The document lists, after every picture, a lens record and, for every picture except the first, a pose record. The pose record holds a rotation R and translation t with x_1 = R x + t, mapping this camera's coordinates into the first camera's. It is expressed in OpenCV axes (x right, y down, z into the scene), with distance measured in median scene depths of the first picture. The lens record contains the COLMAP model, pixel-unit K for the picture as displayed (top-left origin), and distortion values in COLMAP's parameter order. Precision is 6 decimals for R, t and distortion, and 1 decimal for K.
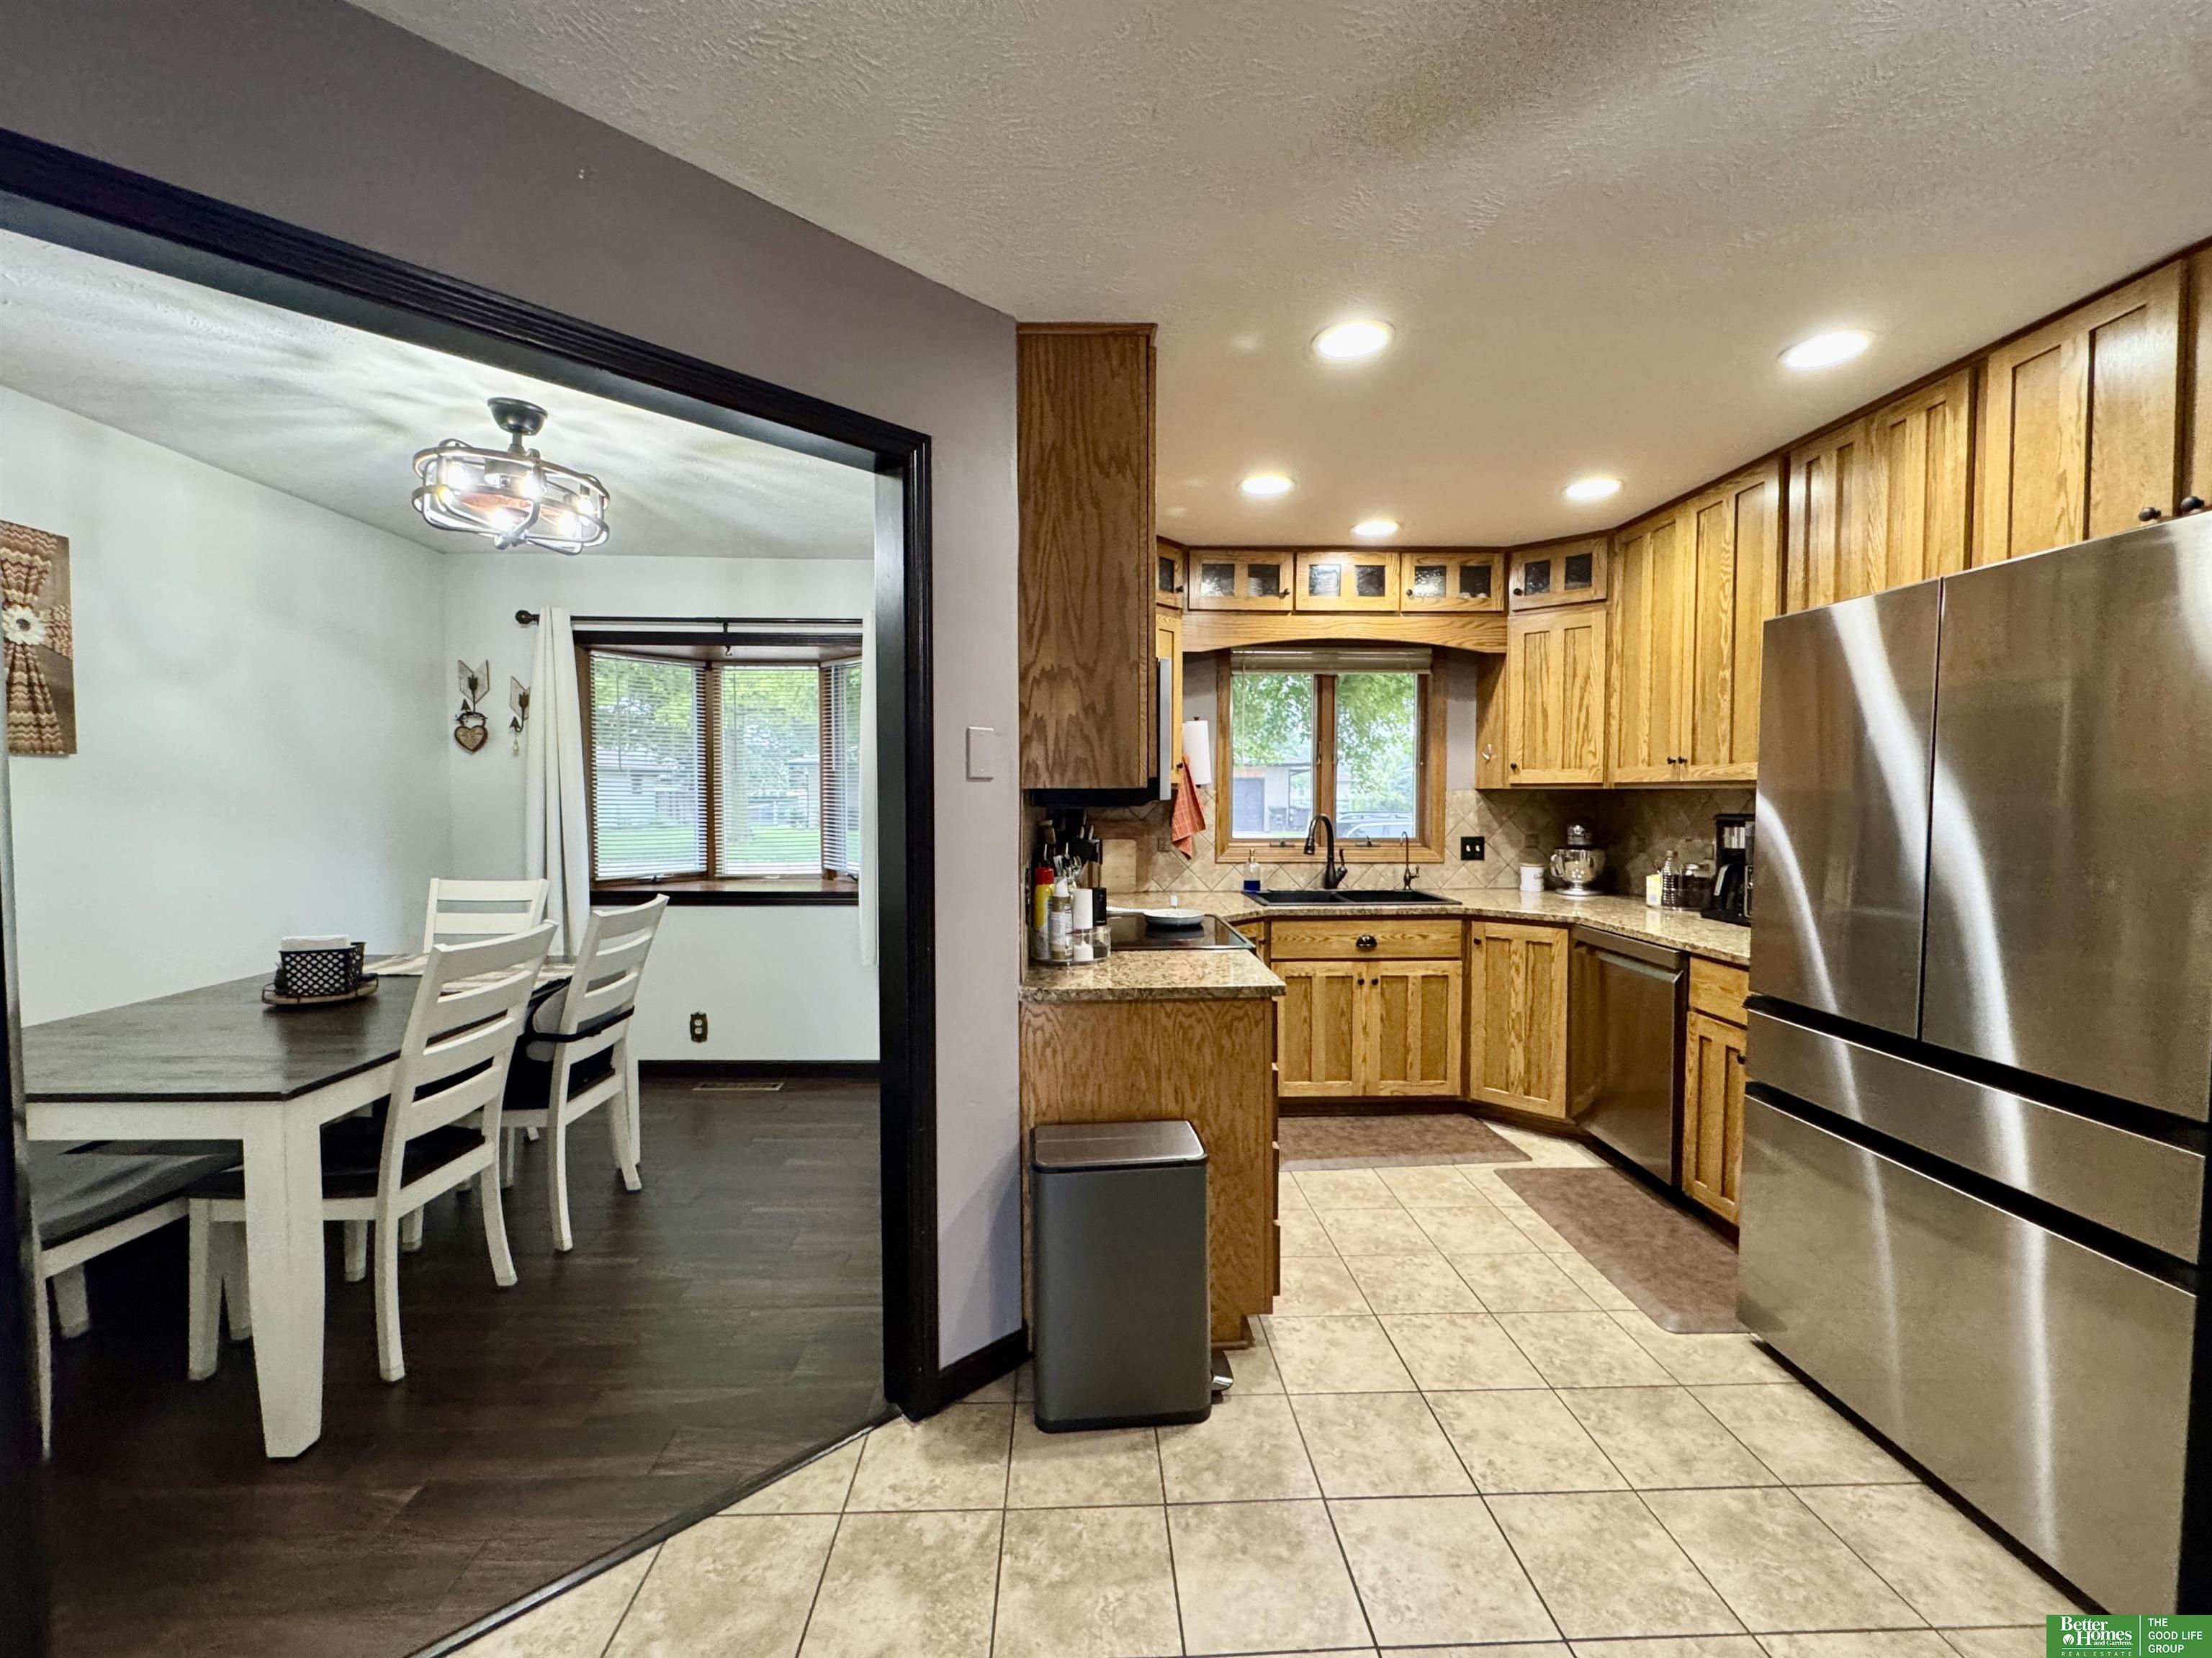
lens RADIAL K [[920.5, 0, 1111.2], [0, 920.5, 829.5], [0, 0, 1]] dist [-0.002331, -0.000402]
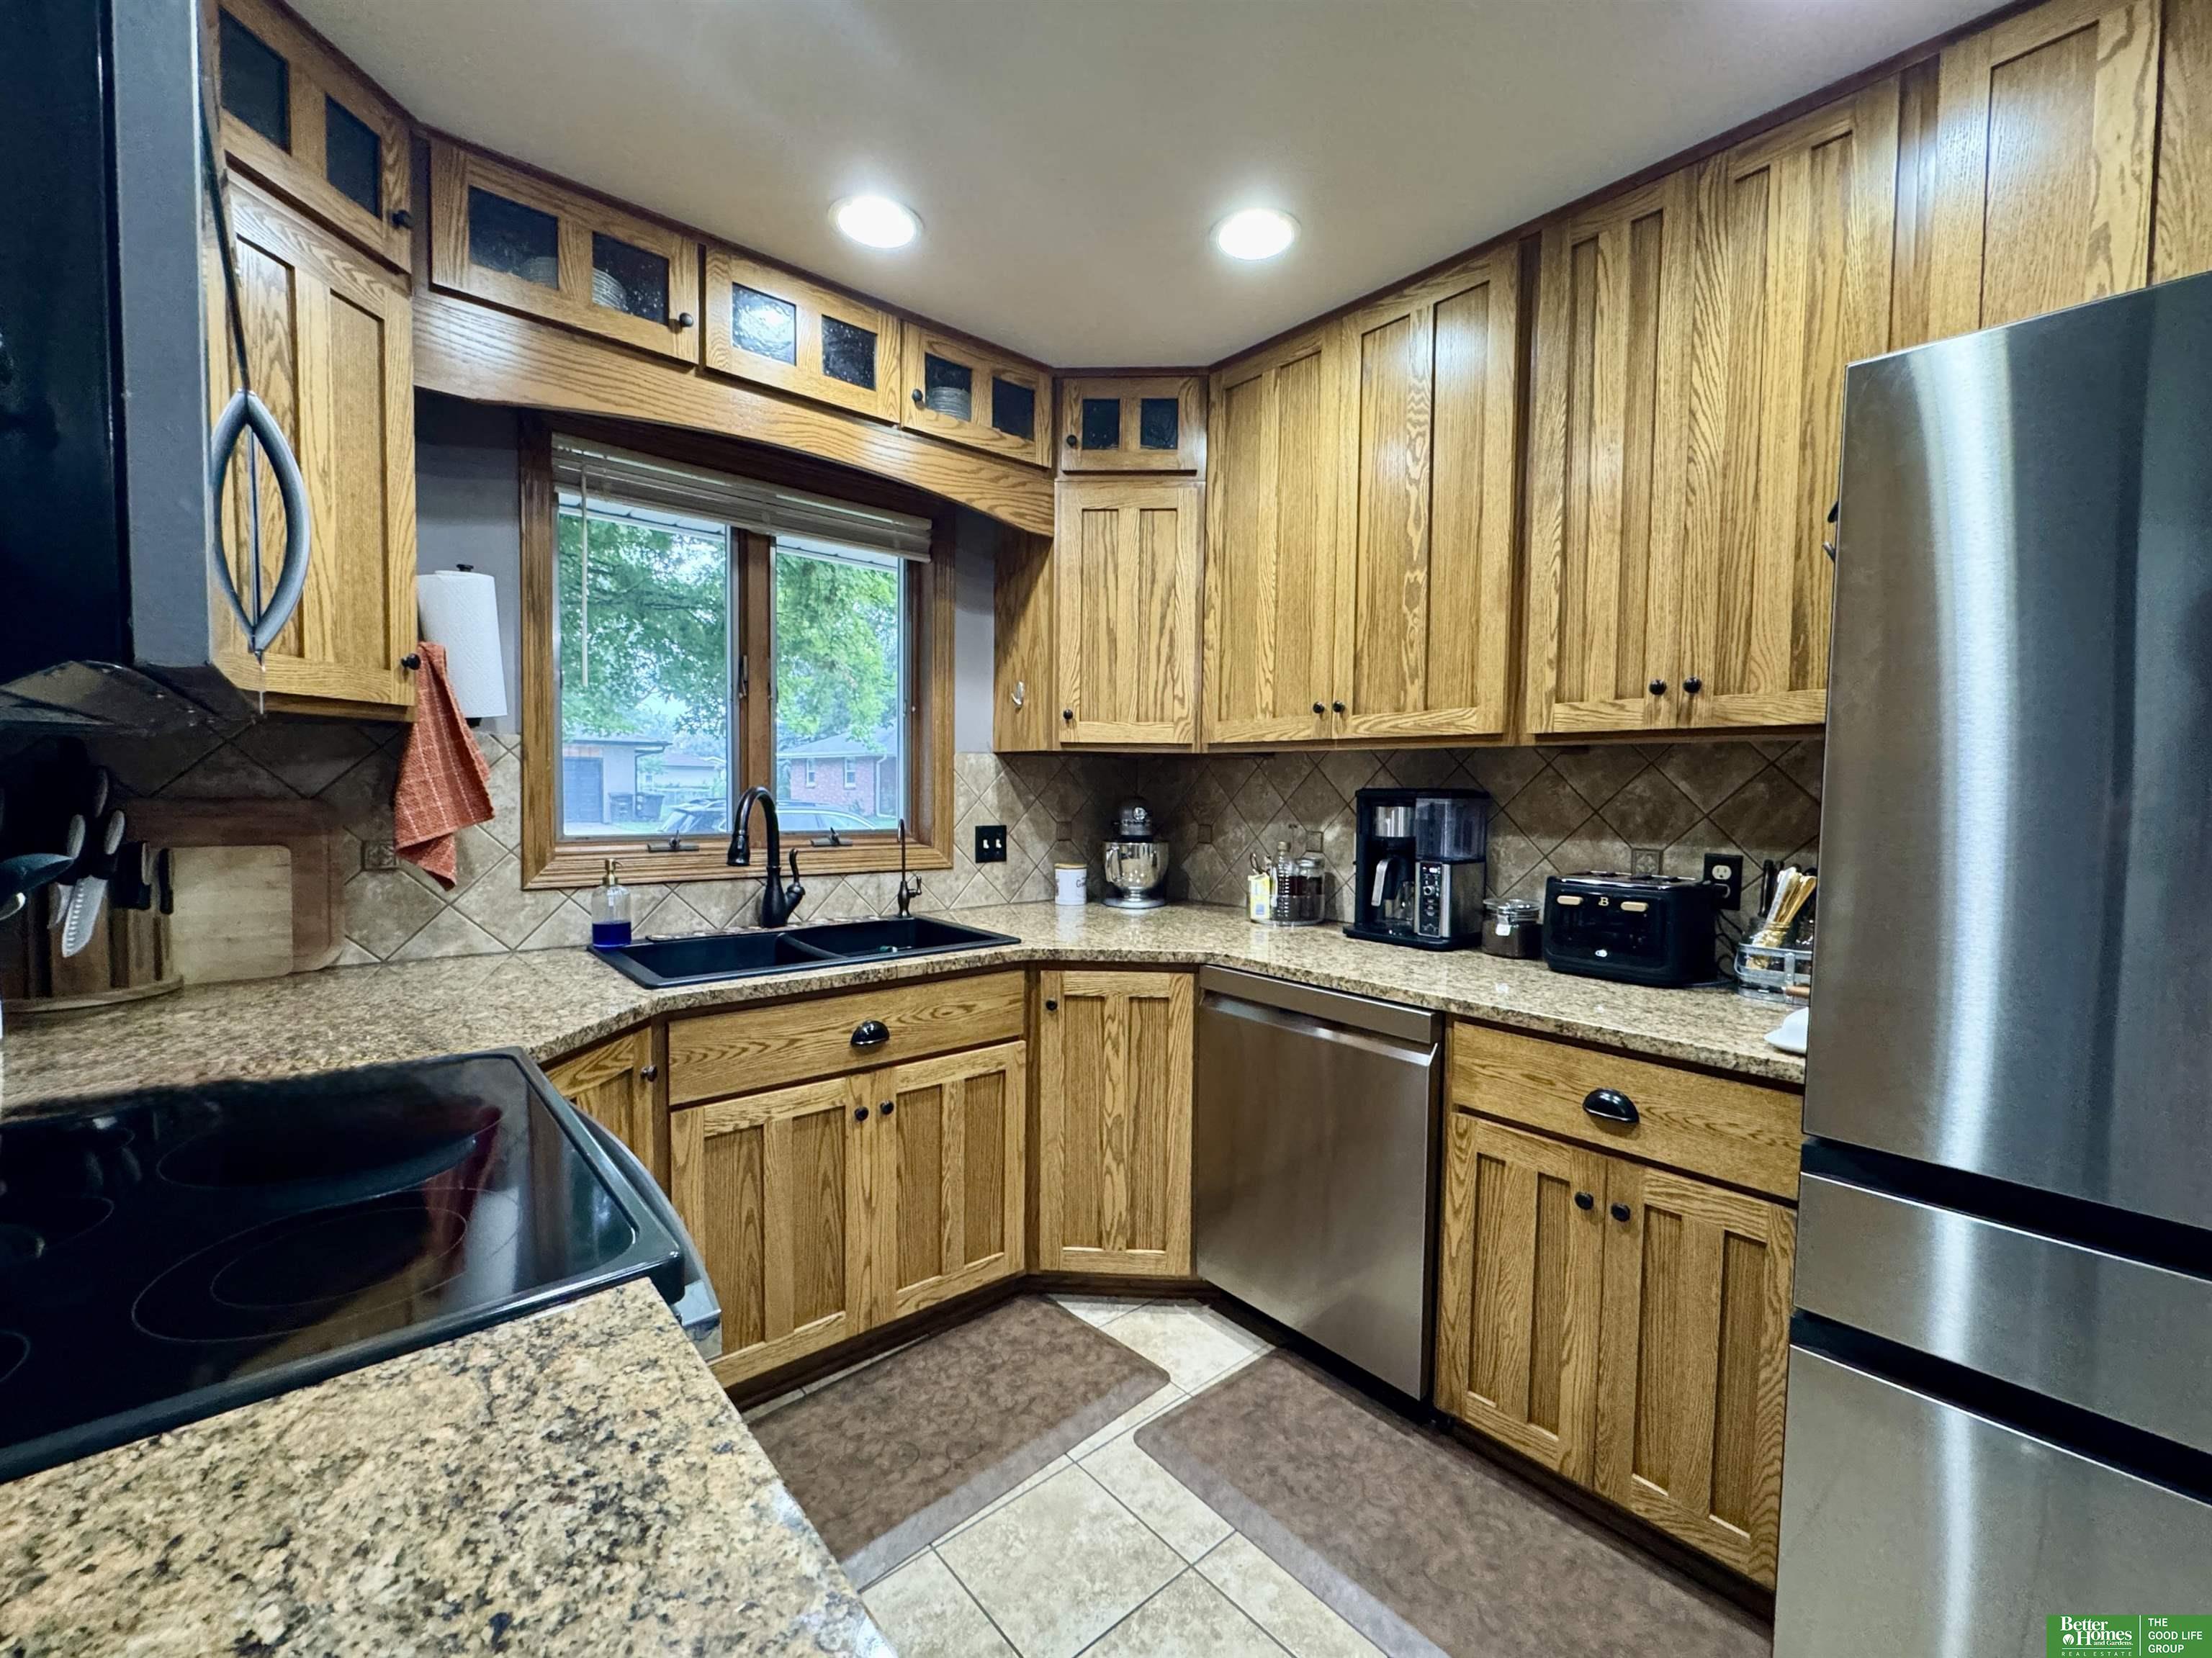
lens RADIAL K [[920.5, 0, 1117.6], [0, 920.5, 830.1], [0, 0, 1]] dist [-0.002331, -0.000402]
pose [[0.779995, -0.018406, 0.625515, 0.065862], [0.010368, 0.999810, 0.016491, 0.001233], [-0.625700, -0.006378, 0.780038, 0.512223]]
